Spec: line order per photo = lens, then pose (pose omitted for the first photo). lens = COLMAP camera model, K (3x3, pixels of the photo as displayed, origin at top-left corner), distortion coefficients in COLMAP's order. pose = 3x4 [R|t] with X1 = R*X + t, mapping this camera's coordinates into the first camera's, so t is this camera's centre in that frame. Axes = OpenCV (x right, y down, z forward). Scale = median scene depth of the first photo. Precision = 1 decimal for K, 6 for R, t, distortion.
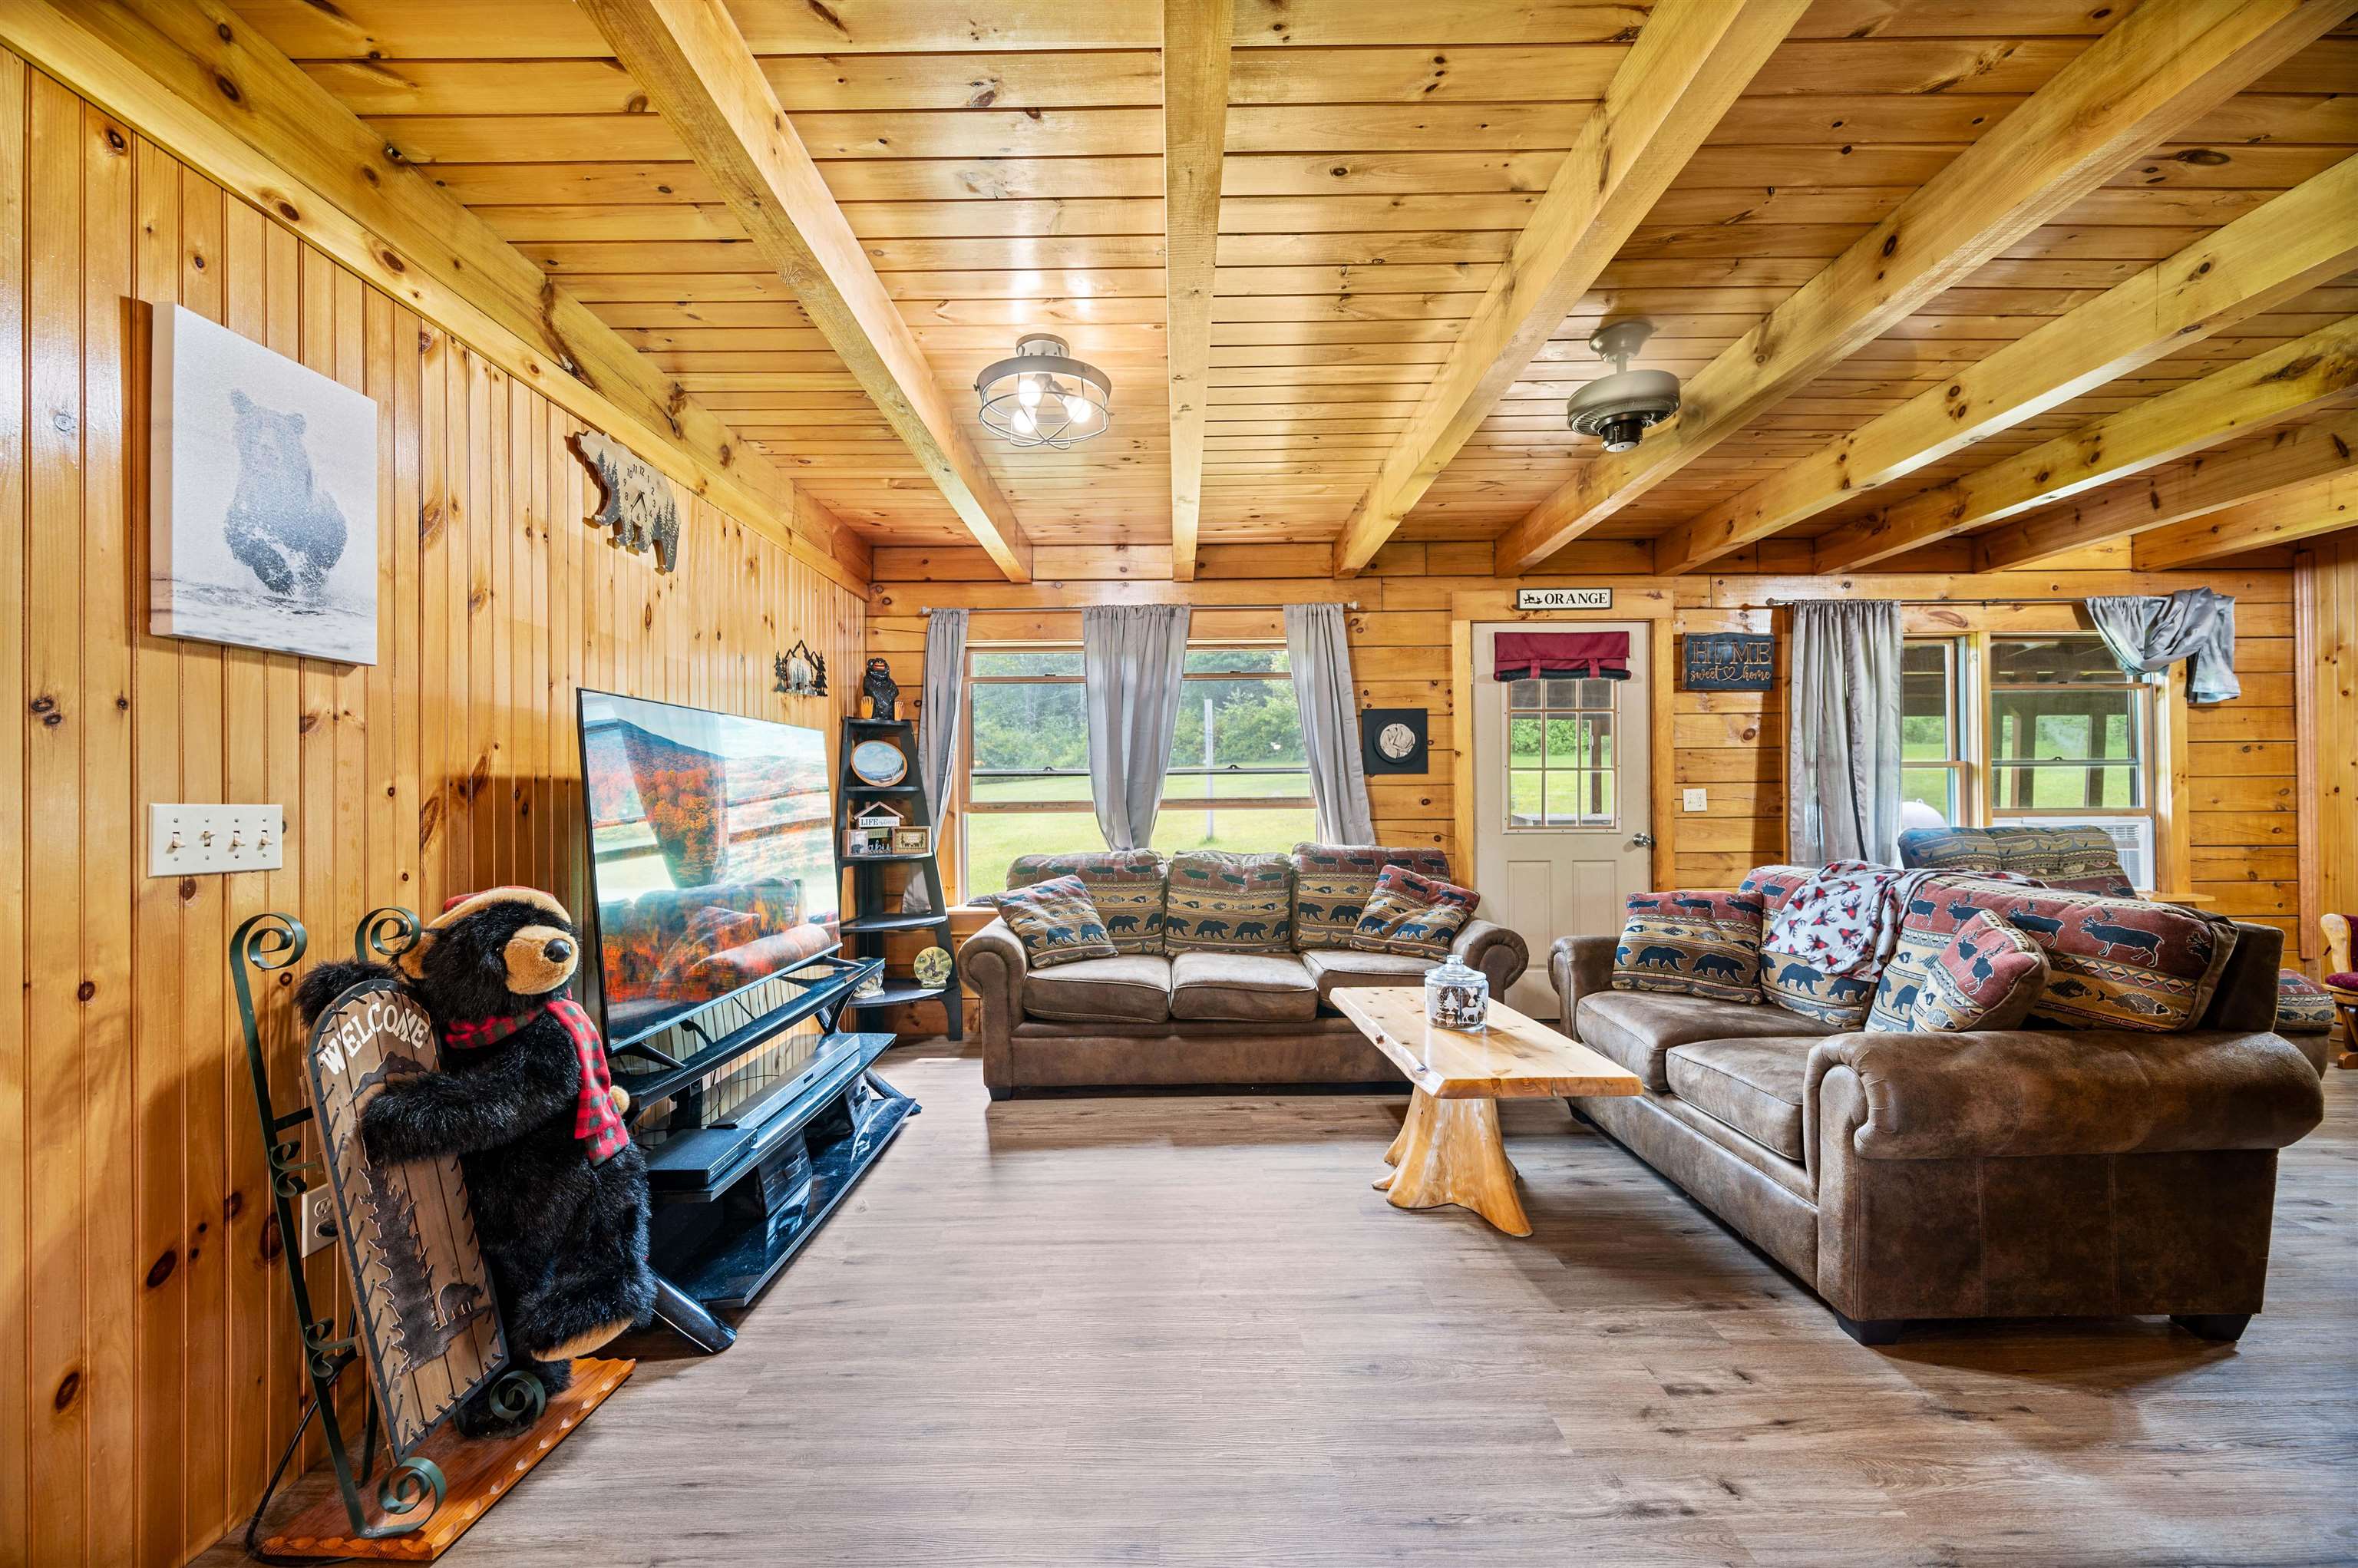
lens RADIAL K [[930.3, 0, 1182.6], [0, 930.3, 783.3], [0, 0, 1]] dist [-0.003181, 0.000882]
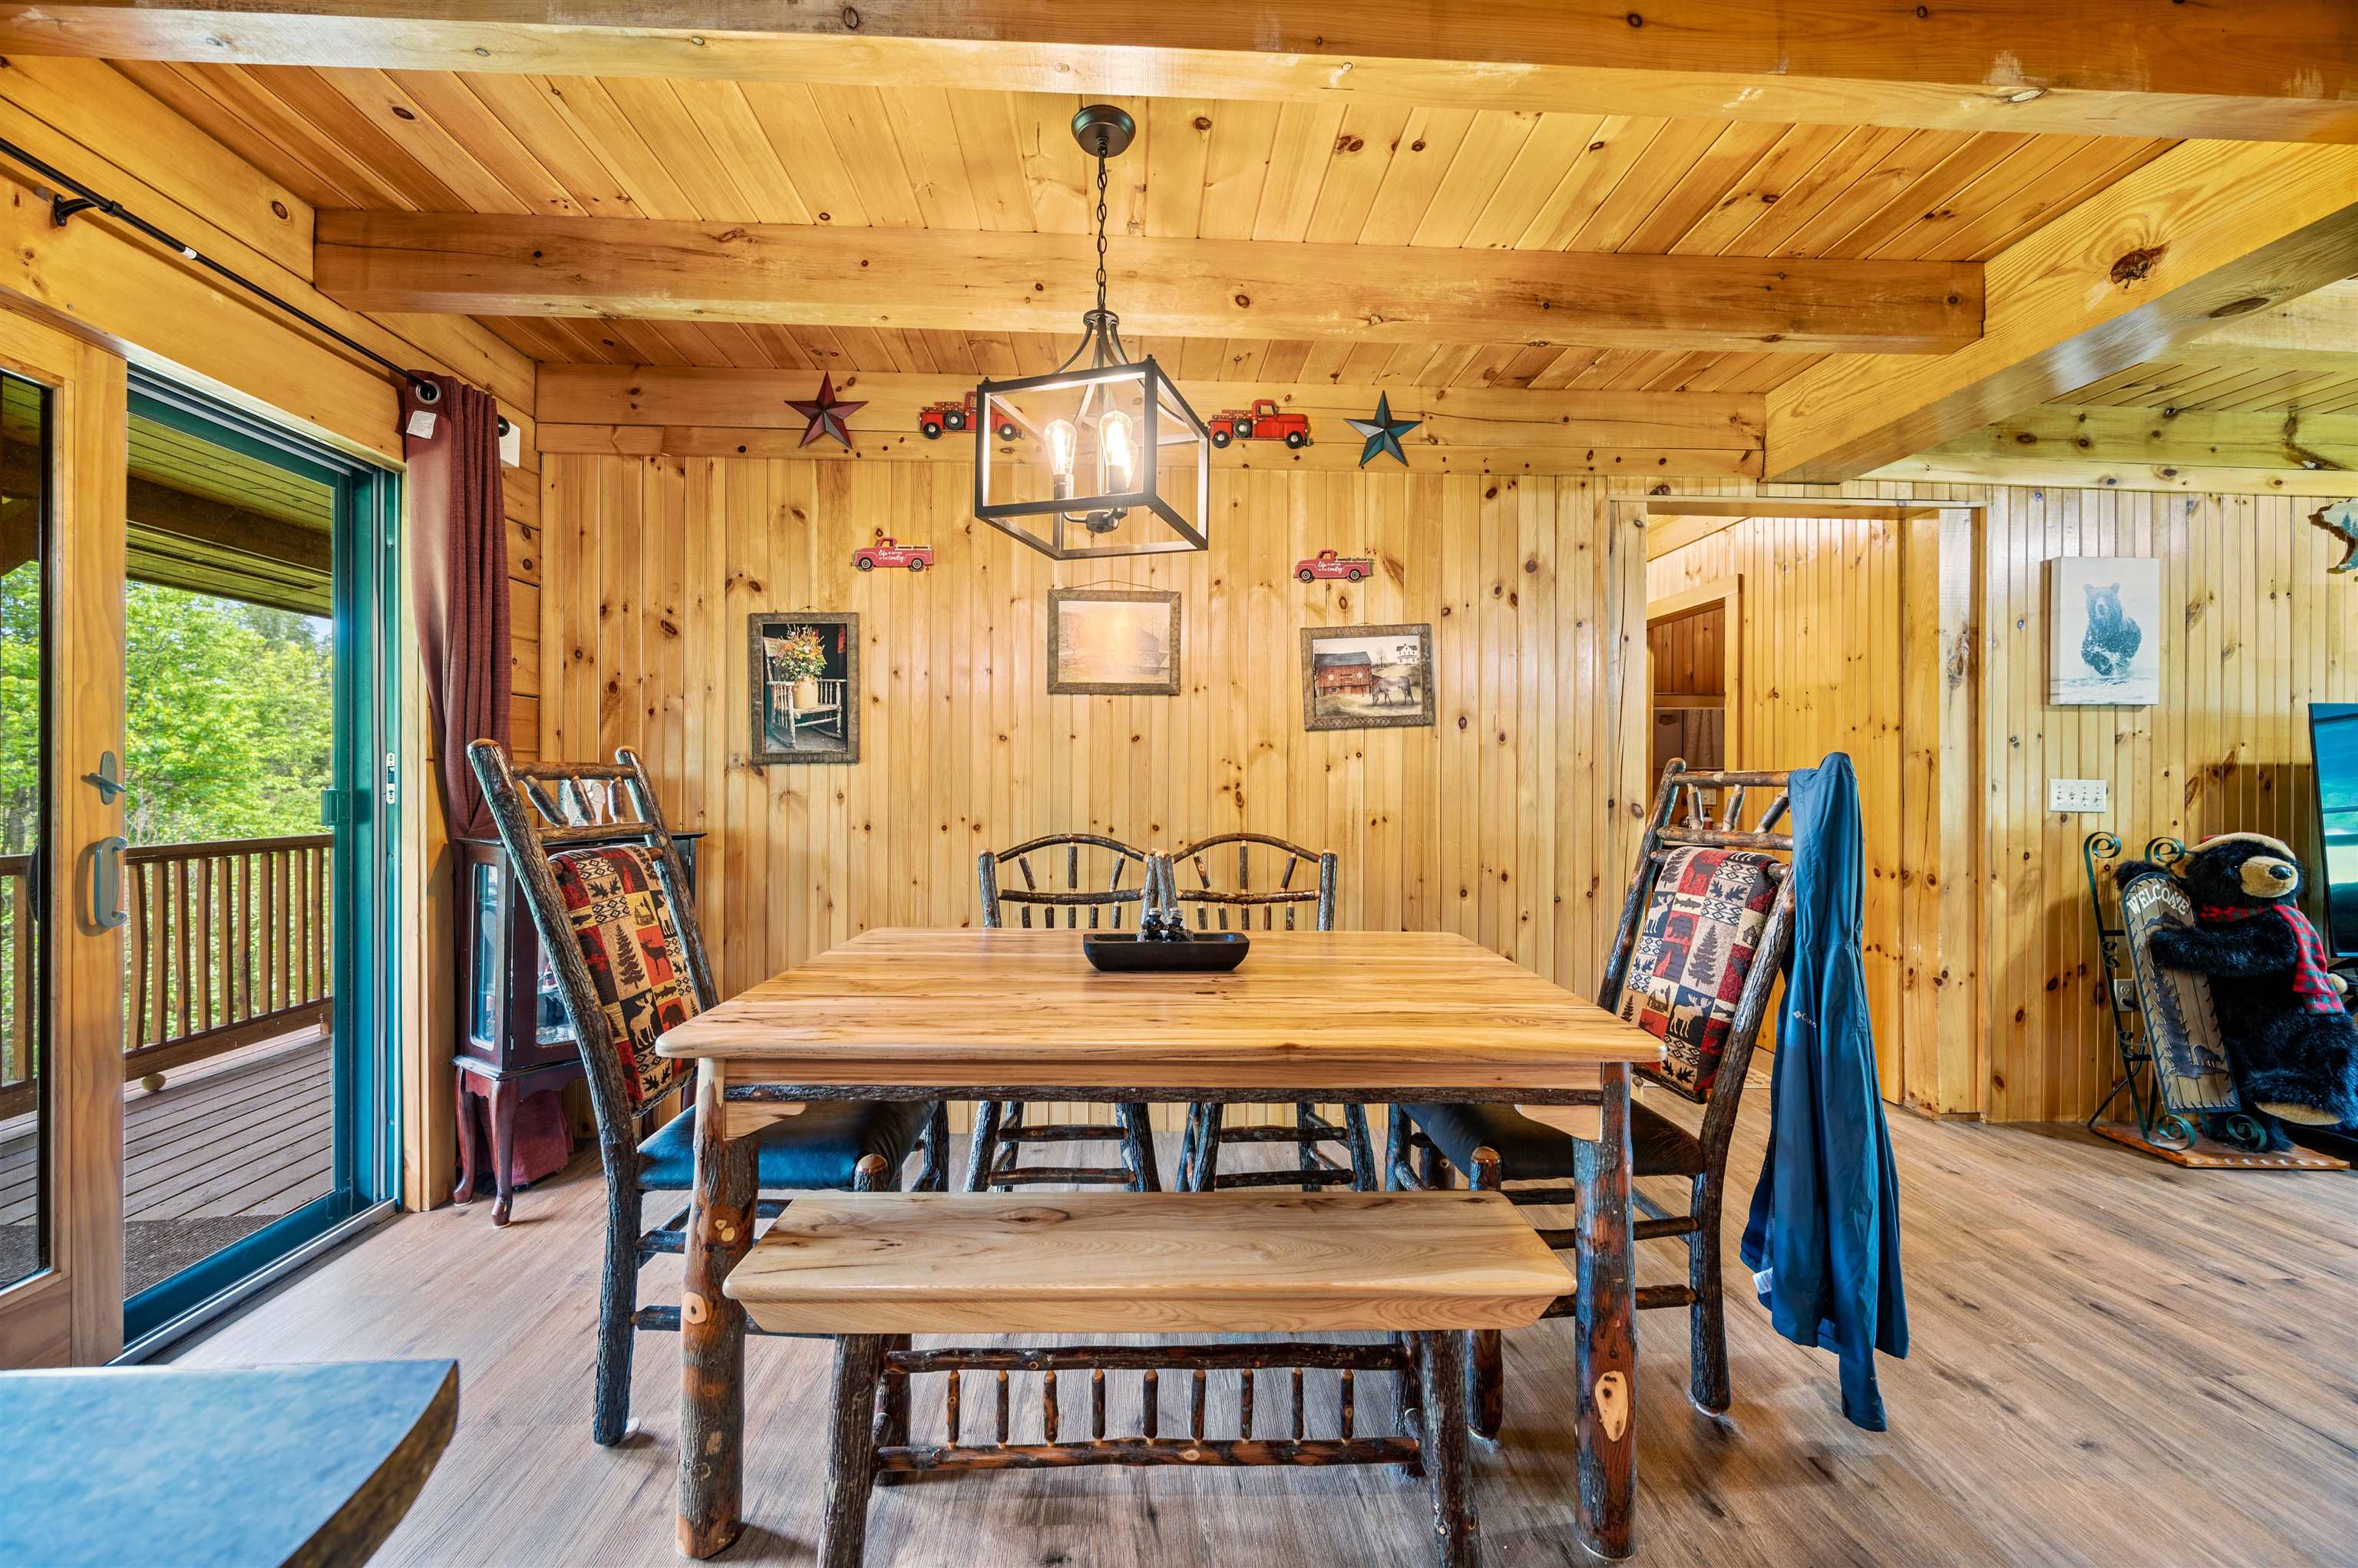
lens RADIAL K [[930.3, 0, 1174.0], [0, 930.3, 780.2], [0, 0, 1]] dist [-0.003181, 0.000882]
pose [[0.049748, 0.013600, -0.998669, 0.870948], [0.007417, 0.999875, 0.013986, -0.018766], [0.998734, -0.008103, 0.049640, -1.037603]]
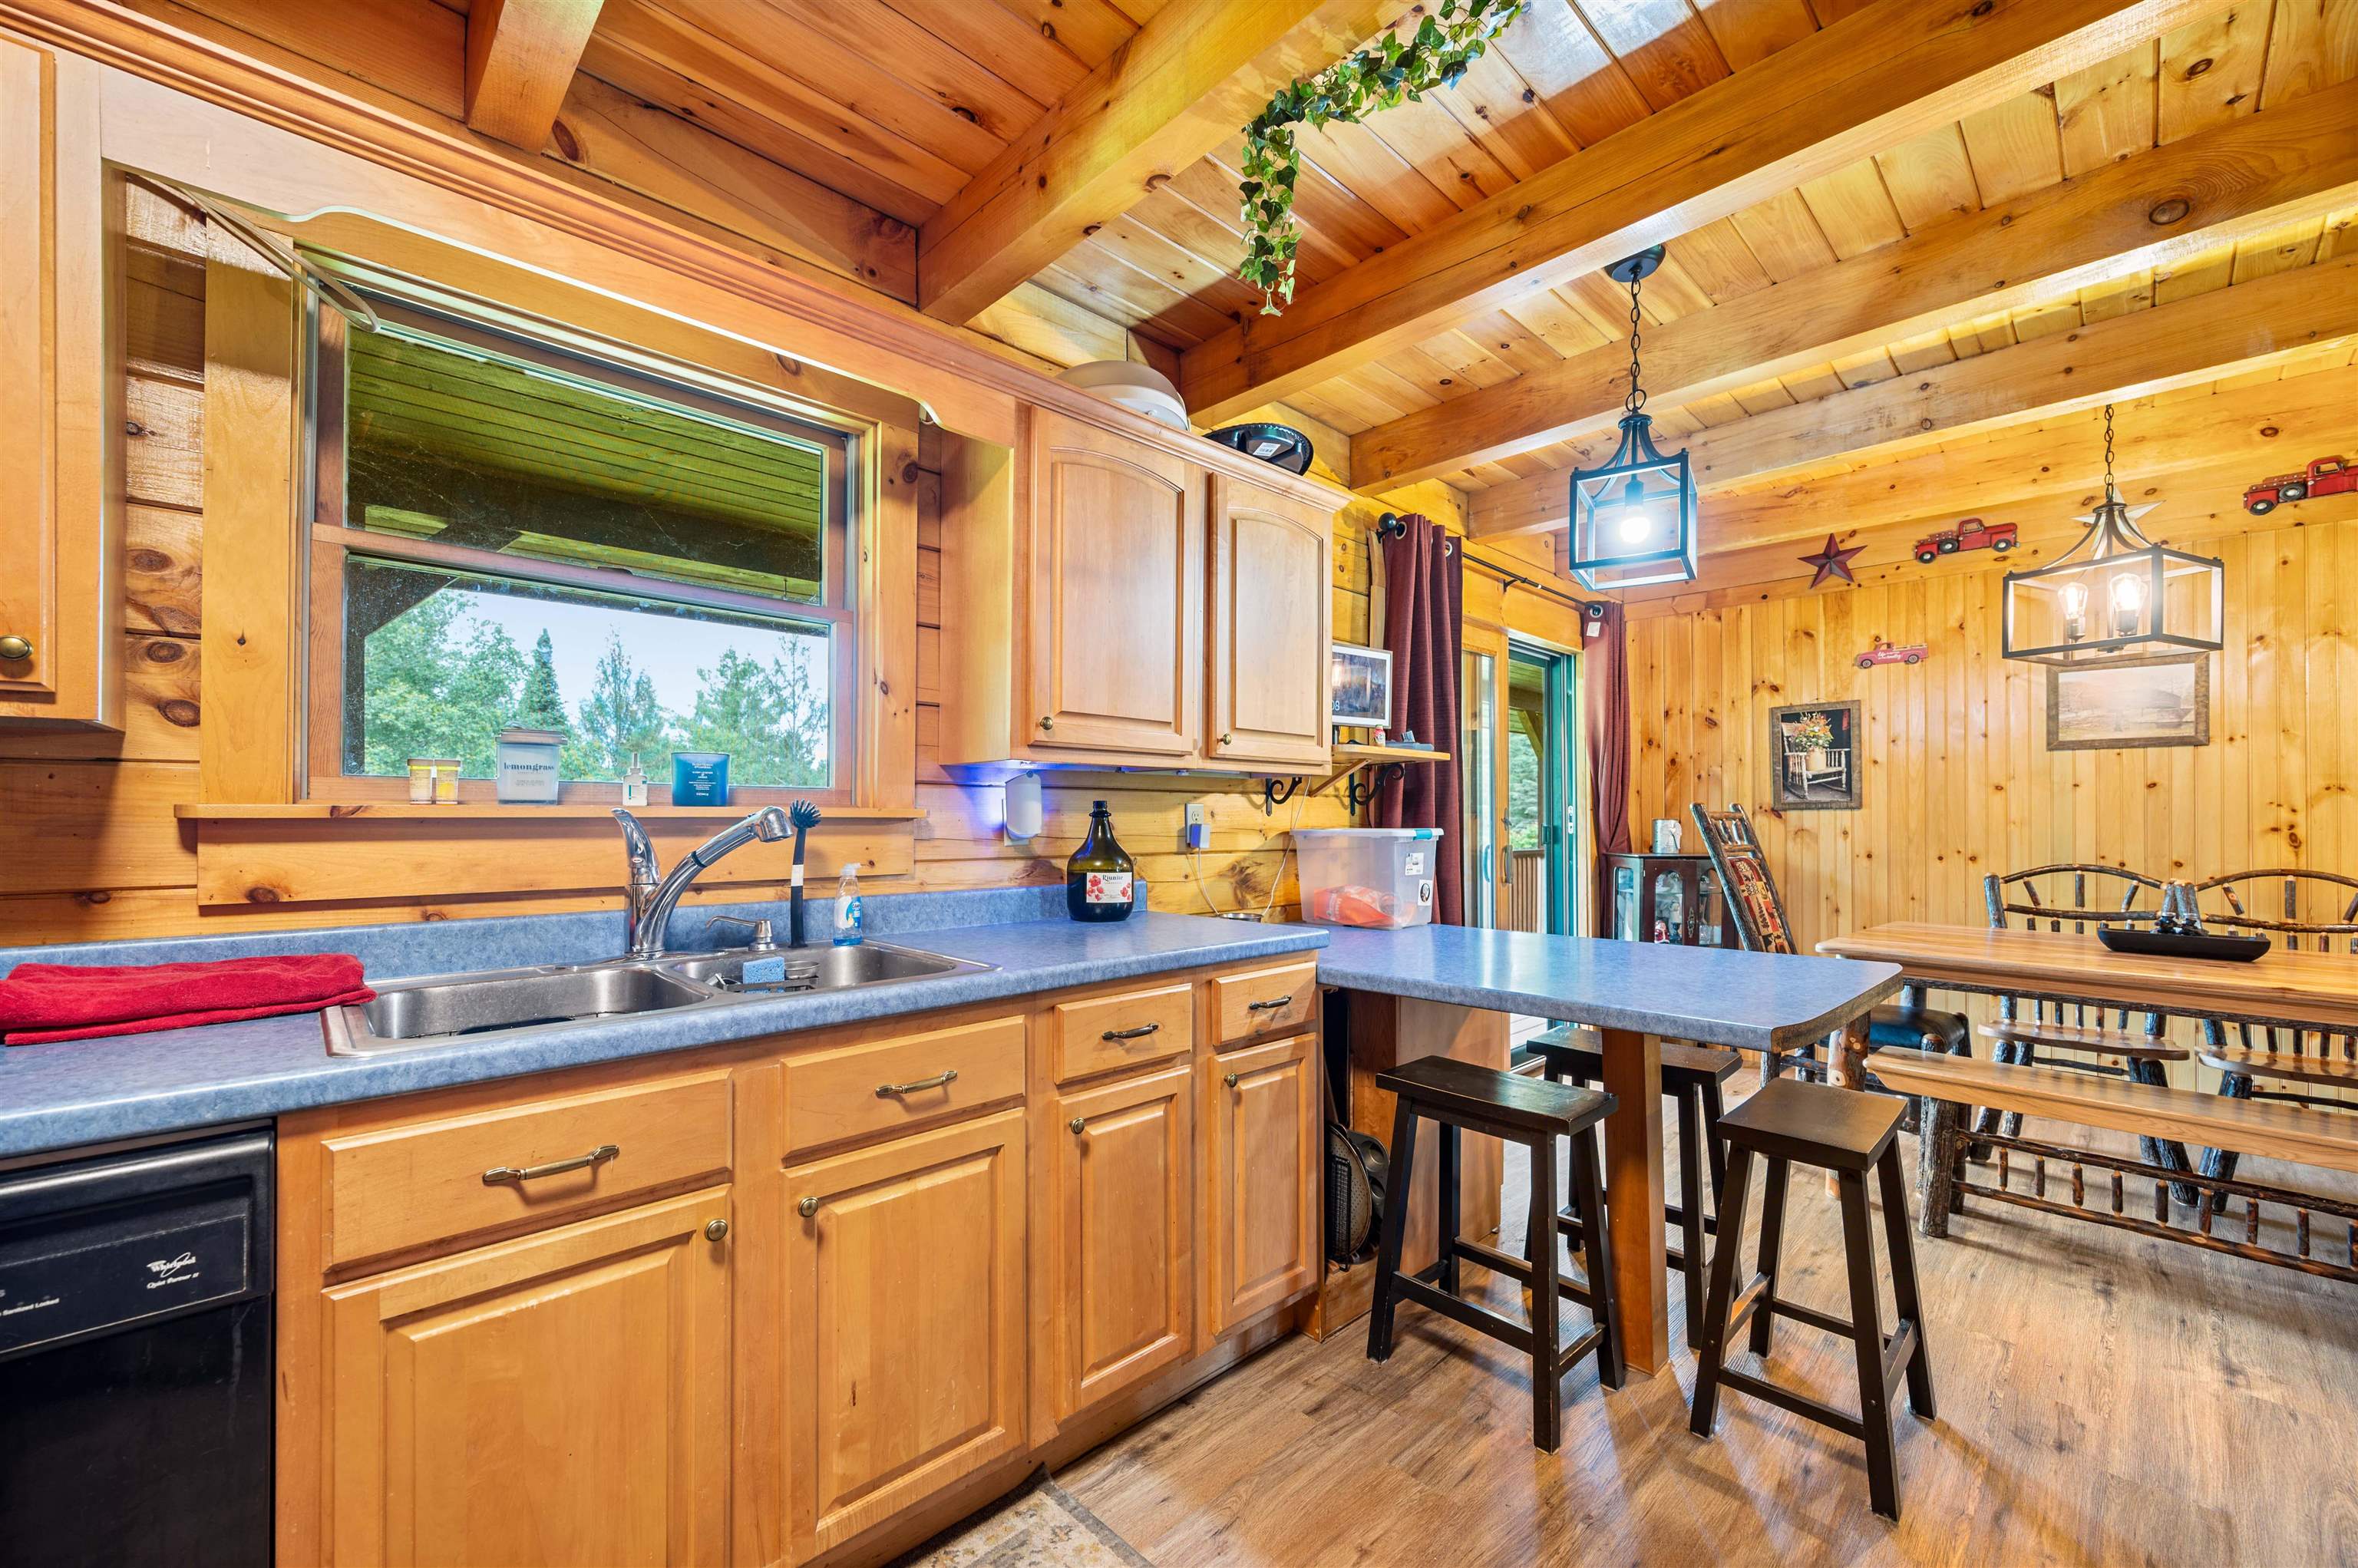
lens RADIAL K [[930.3, 0, 1180.1], [0, 930.3, 809.6], [0, 0, 1]] dist [-0.003181, 0.000882]
pose [[-0.723130, 0.003414, -0.690703, 2.020259], [0.013630, 0.999864, -0.009327, -0.030946], [0.690577, -0.016159, -0.723078, -1.022490]]
